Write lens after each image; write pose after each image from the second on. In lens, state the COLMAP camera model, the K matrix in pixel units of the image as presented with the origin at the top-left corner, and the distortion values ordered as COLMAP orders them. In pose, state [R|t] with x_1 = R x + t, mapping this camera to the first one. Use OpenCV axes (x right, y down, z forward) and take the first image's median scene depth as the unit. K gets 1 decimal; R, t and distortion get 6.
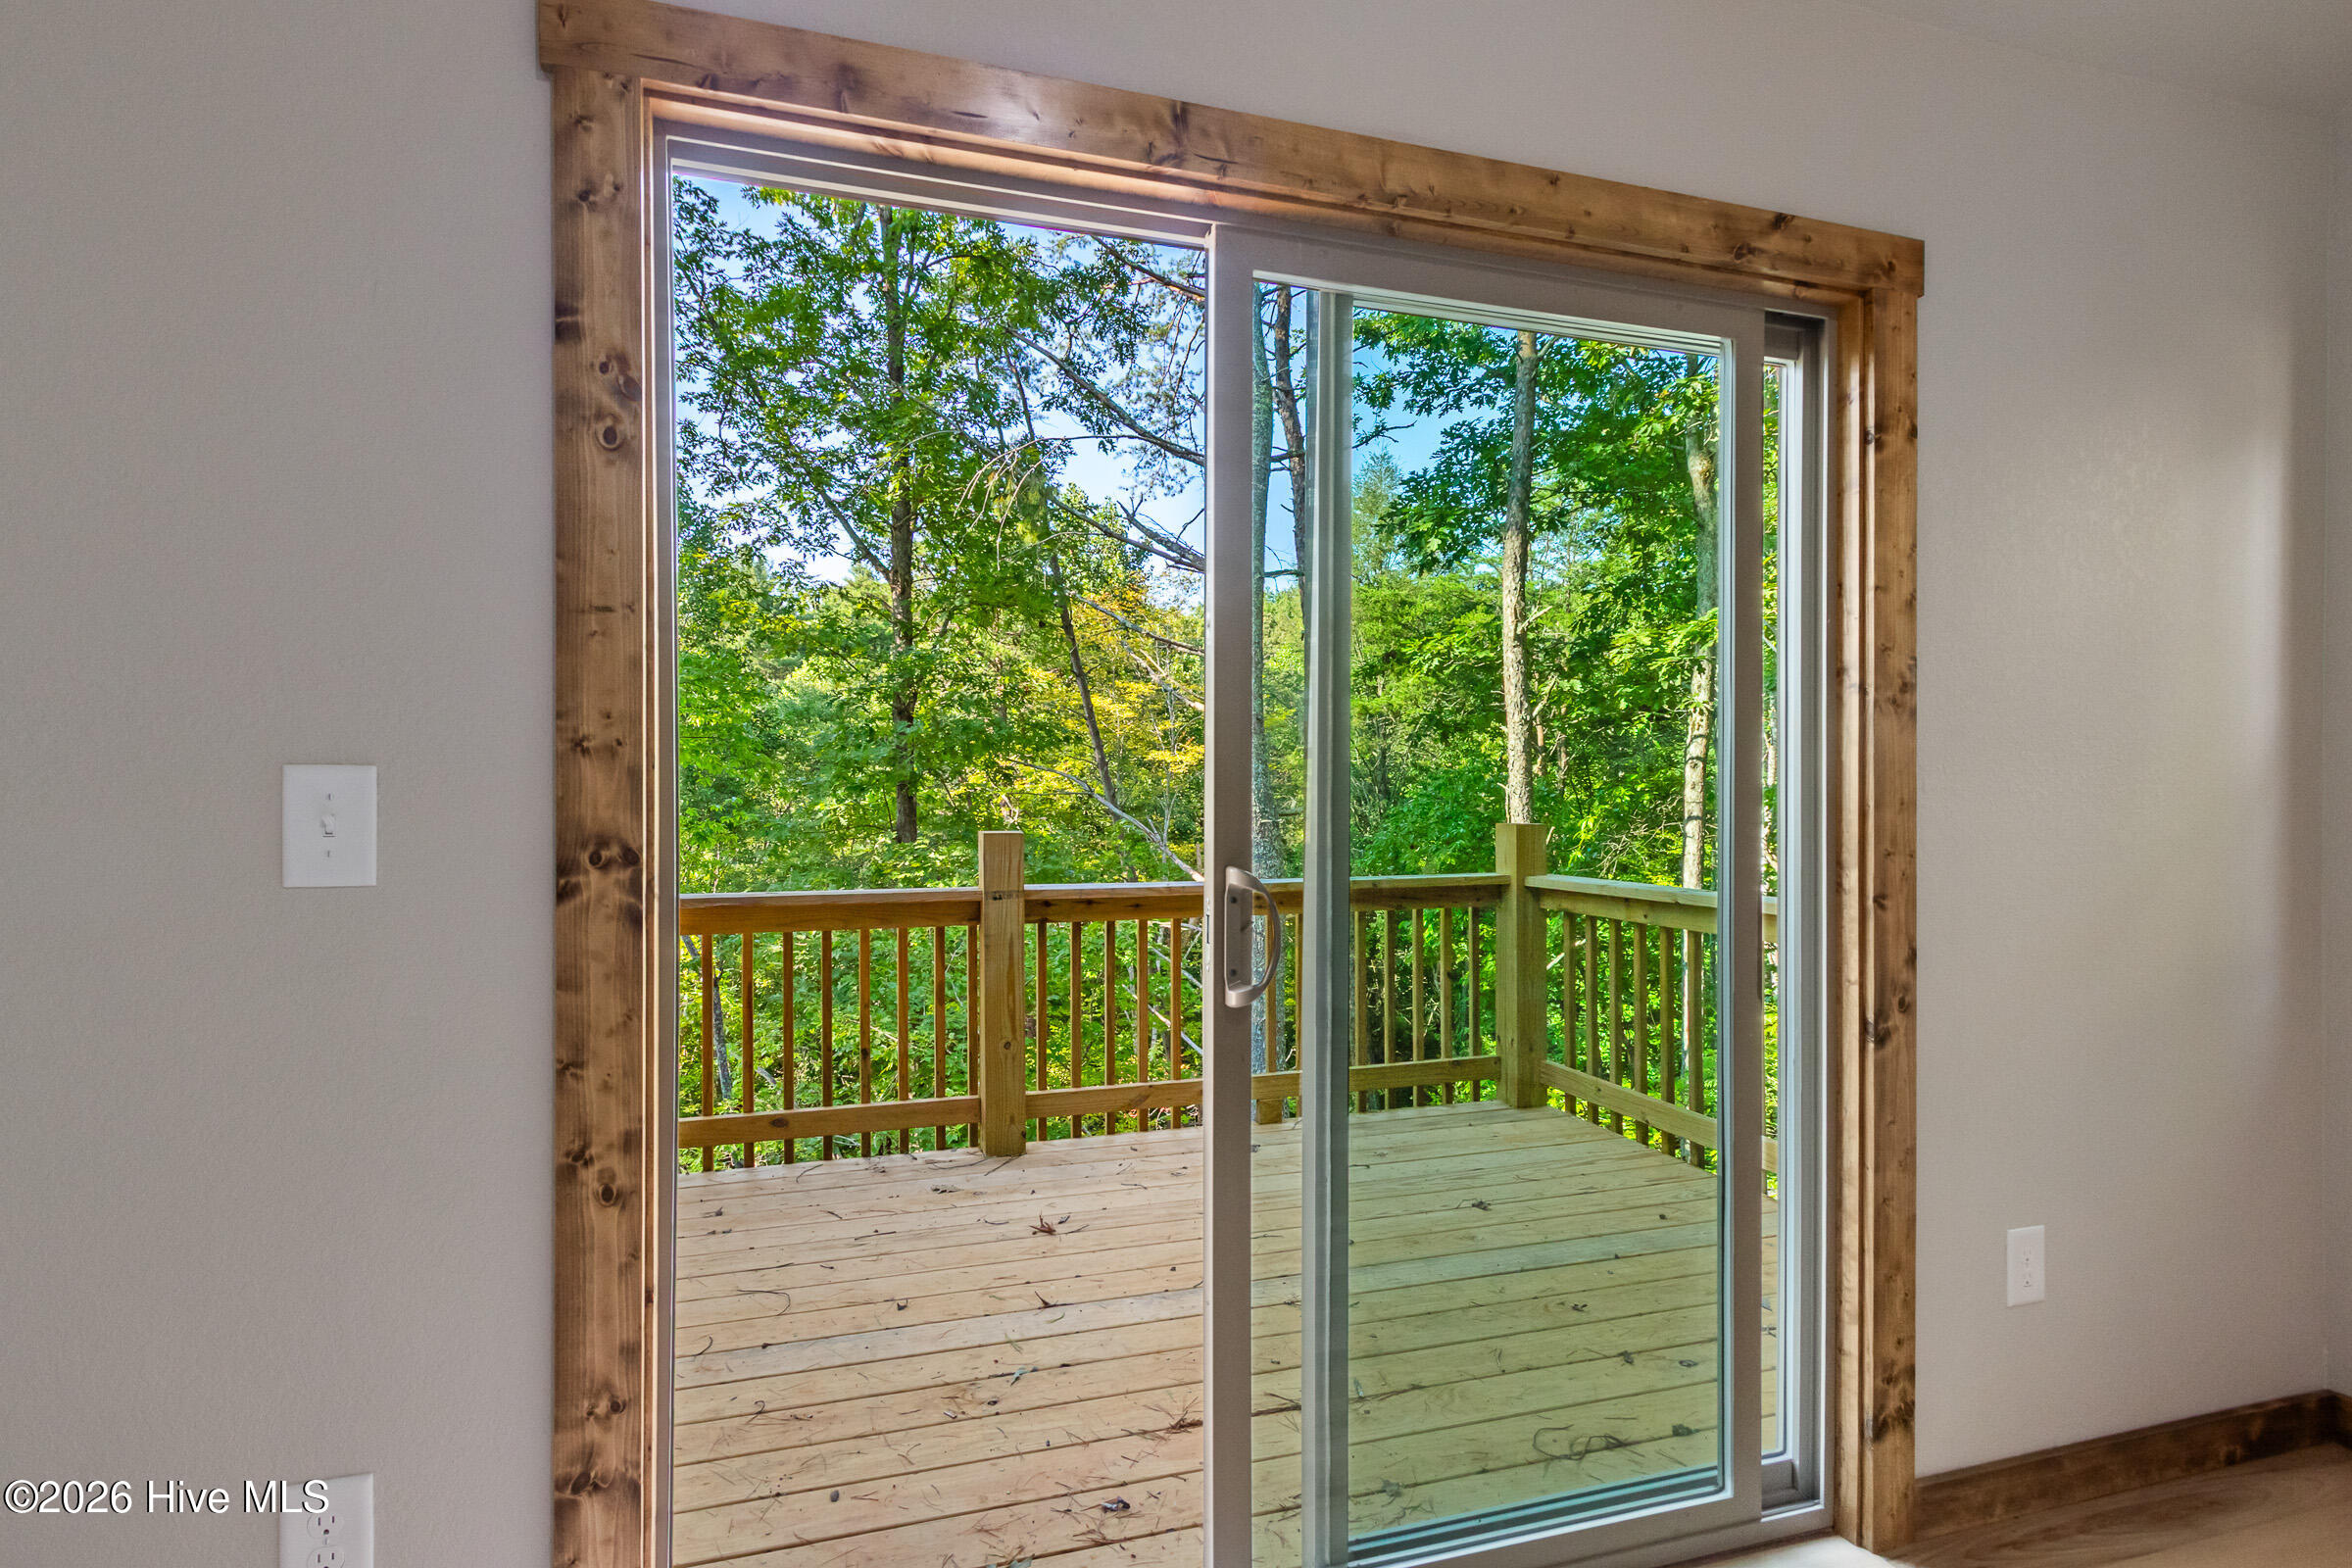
lens RADIAL K [[1102.4, 0, 1160.1], [0, 1102.4, 783.9], [0, 0, 1]] dist [-0.000042, -0.000889]
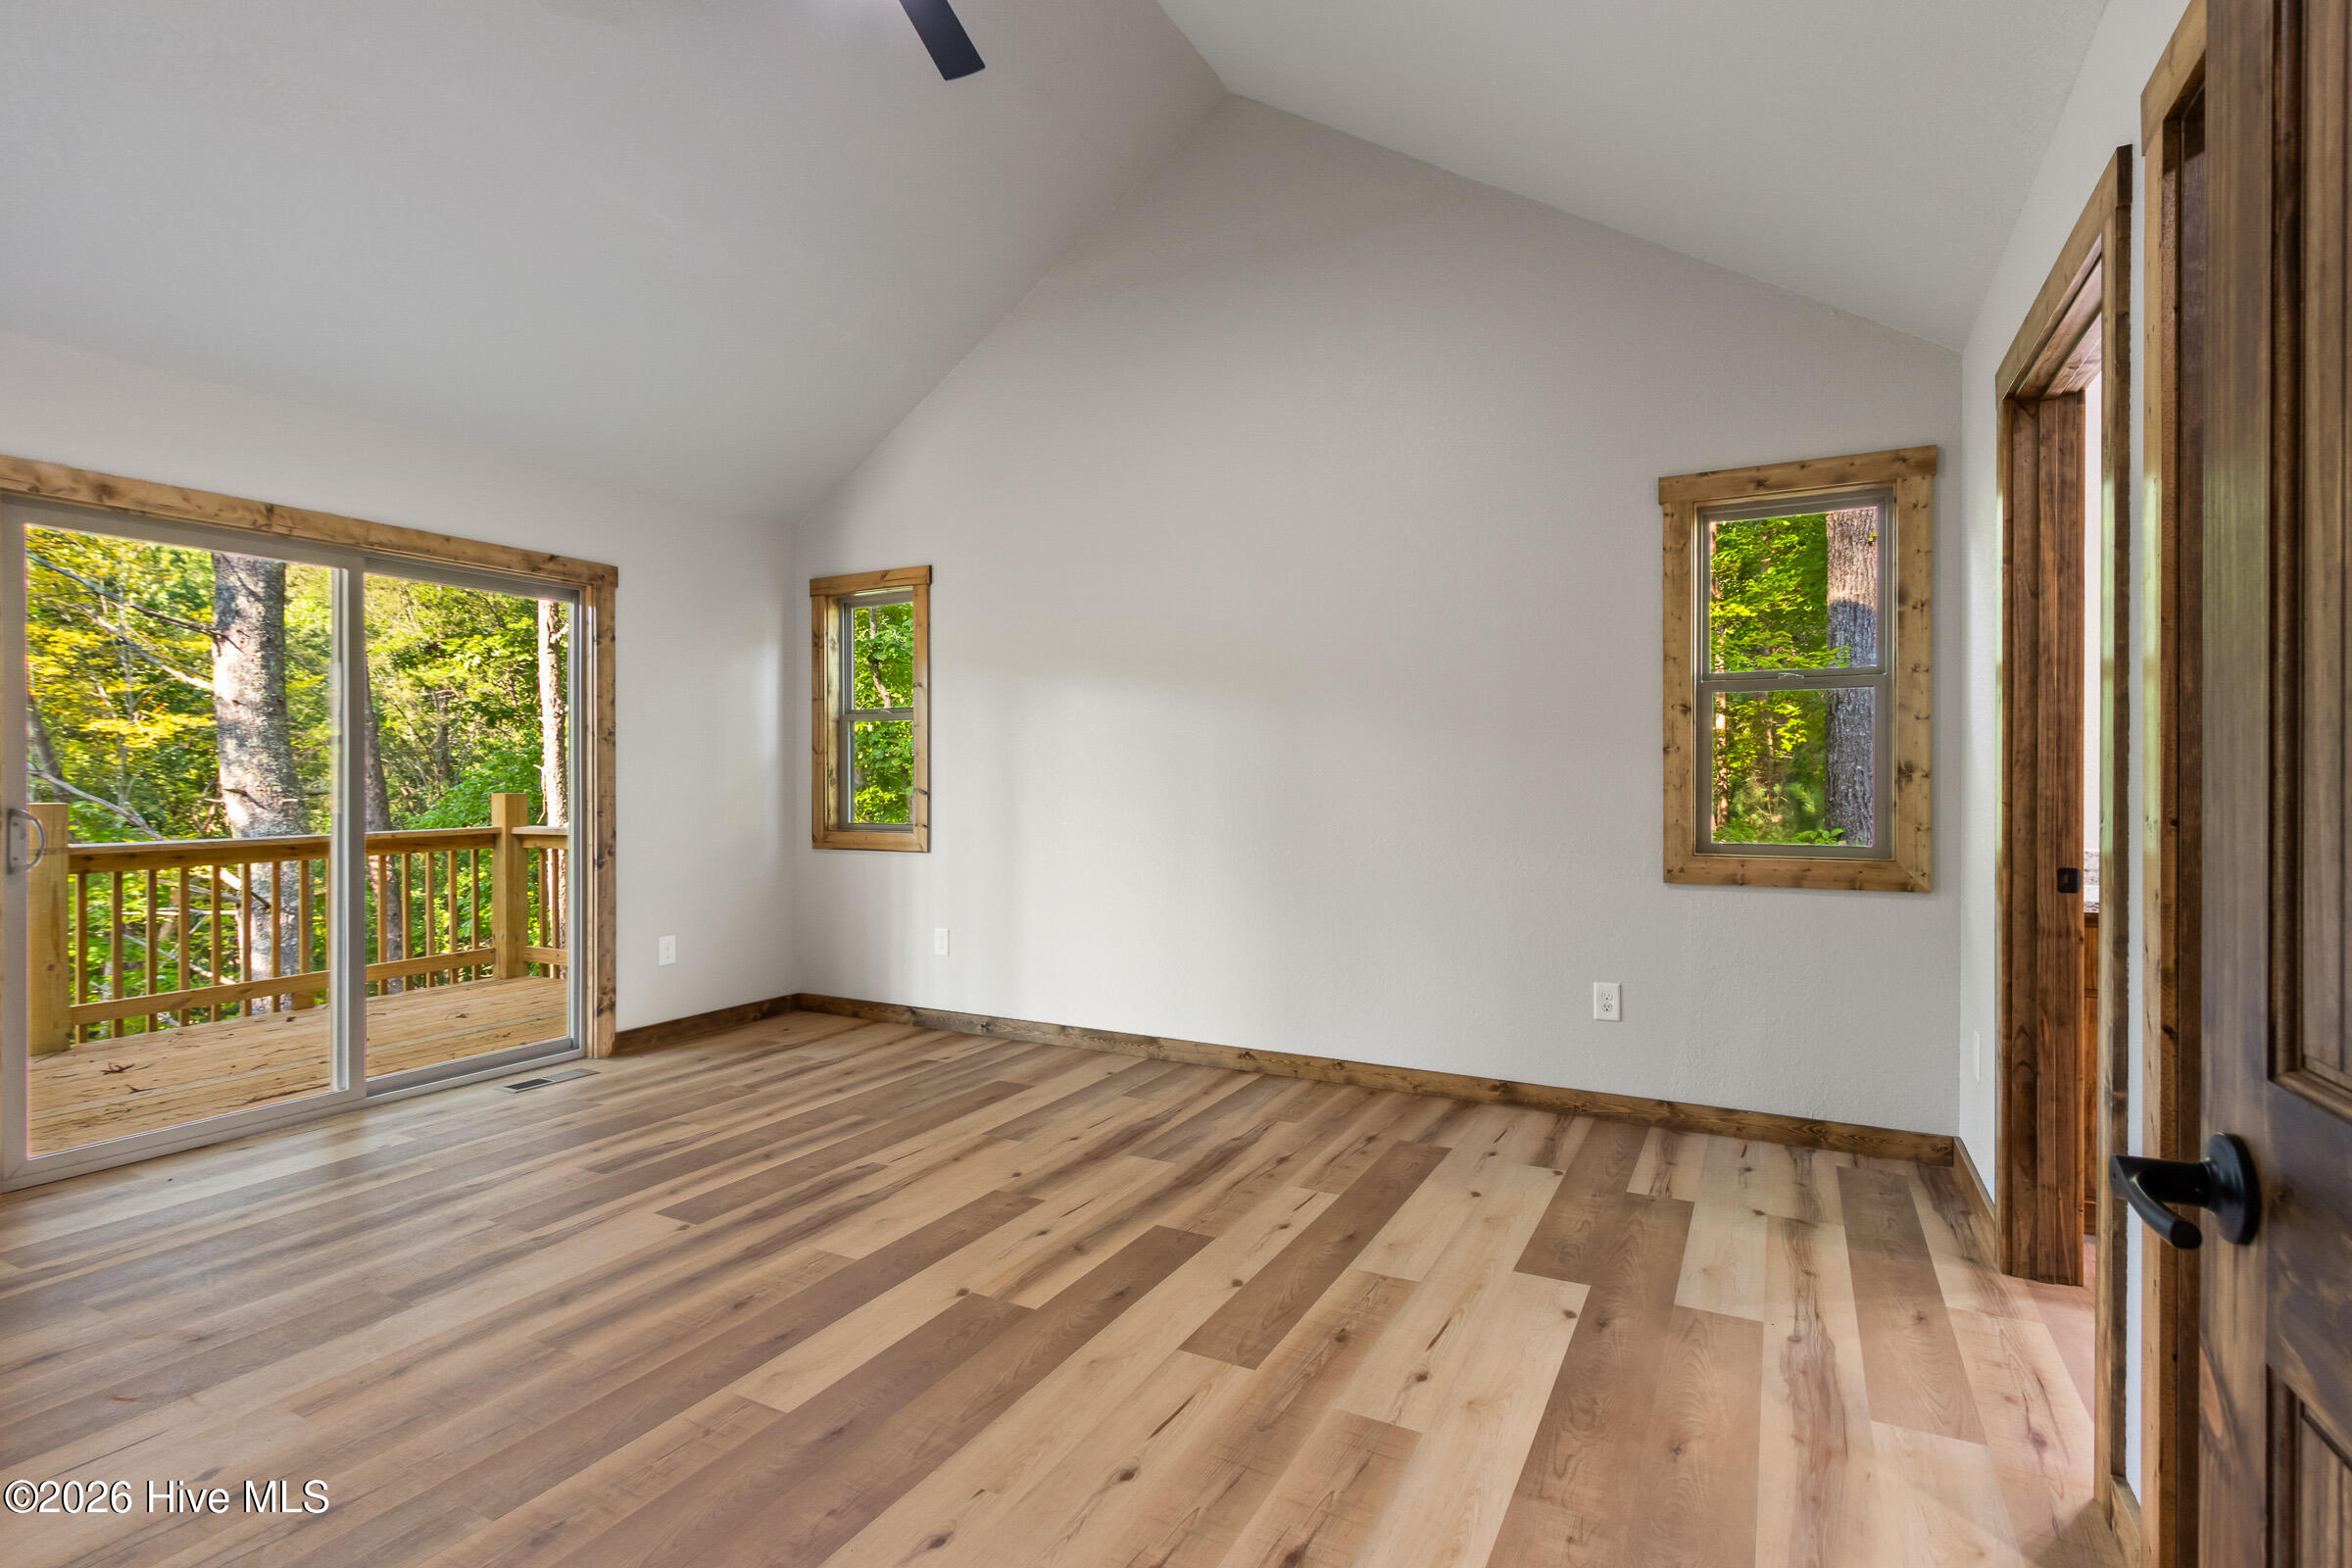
lens RADIAL K [[1102.4, 0, 1160.1], [0, 1102.4, 783.9], [0, 0, 1]] dist [-0.000042, -0.000889]
pose [[0.717134, -0.005668, 0.696912, -0.229178], [-0.006582, 0.999867, 0.014906, -0.014754], [-0.696904, -0.015277, 0.717001, -1.836129]]
